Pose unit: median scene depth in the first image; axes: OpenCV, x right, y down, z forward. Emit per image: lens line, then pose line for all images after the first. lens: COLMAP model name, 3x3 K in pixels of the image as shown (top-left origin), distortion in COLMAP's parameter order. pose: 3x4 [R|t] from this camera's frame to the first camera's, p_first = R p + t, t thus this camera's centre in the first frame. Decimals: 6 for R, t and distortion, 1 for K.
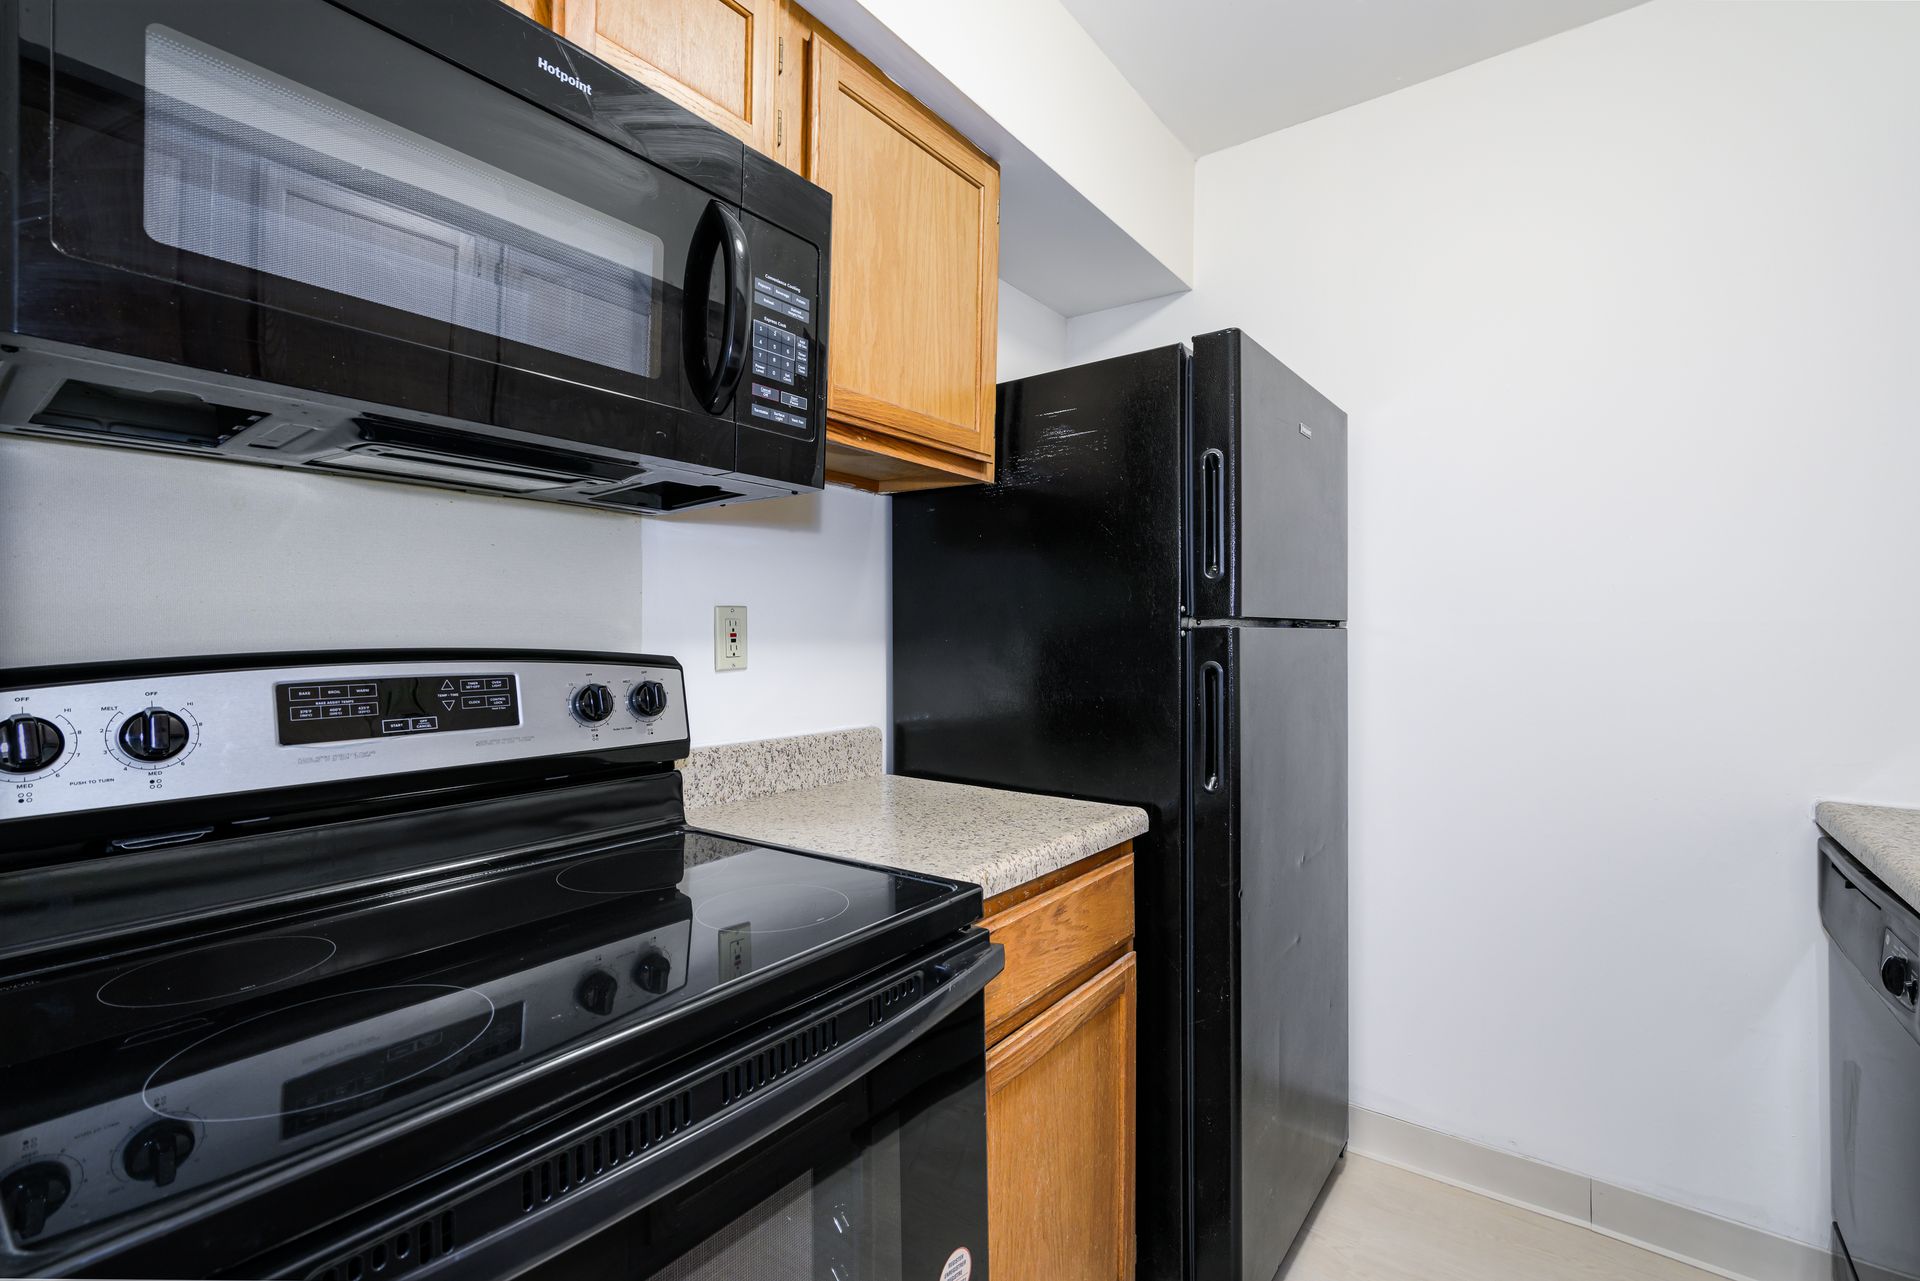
lens RADIAL K [[850.2, 0, 966.7], [0, 850.2, 635.8], [0, 0, 1]] dist [0.000621, -0.000389]
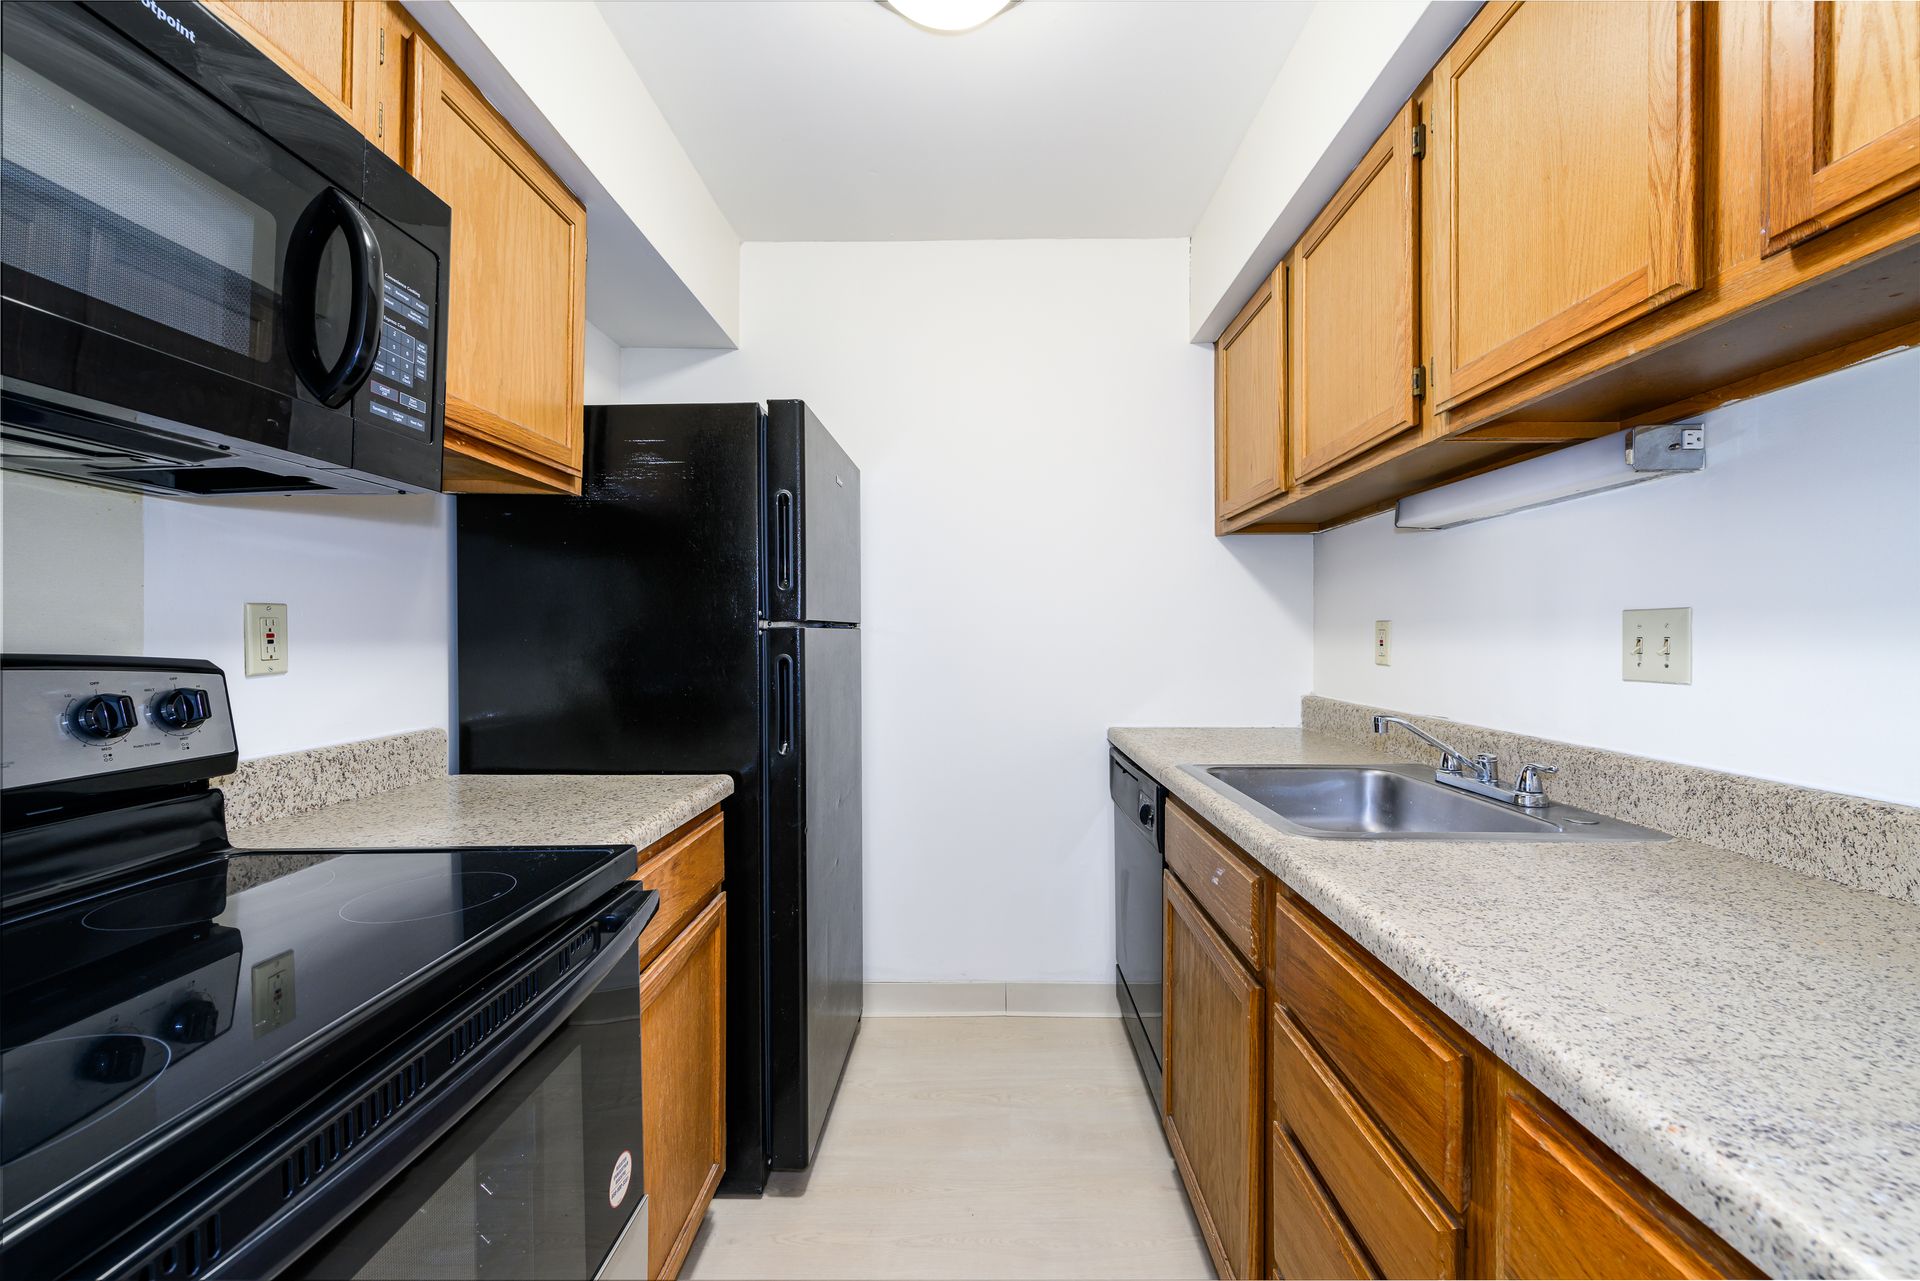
lens RADIAL K [[755.7, 0, 971.2], [0, 755.7, 632.2], [0, 0, 1]] dist [-0.000025, -0.000013]
pose [[0.804706, -0.001556, 0.593671, -0.164289], [0.003842, 0.999989, -0.002588, 0.000552], [-0.593660, 0.004364, 0.804704, -0.092857]]
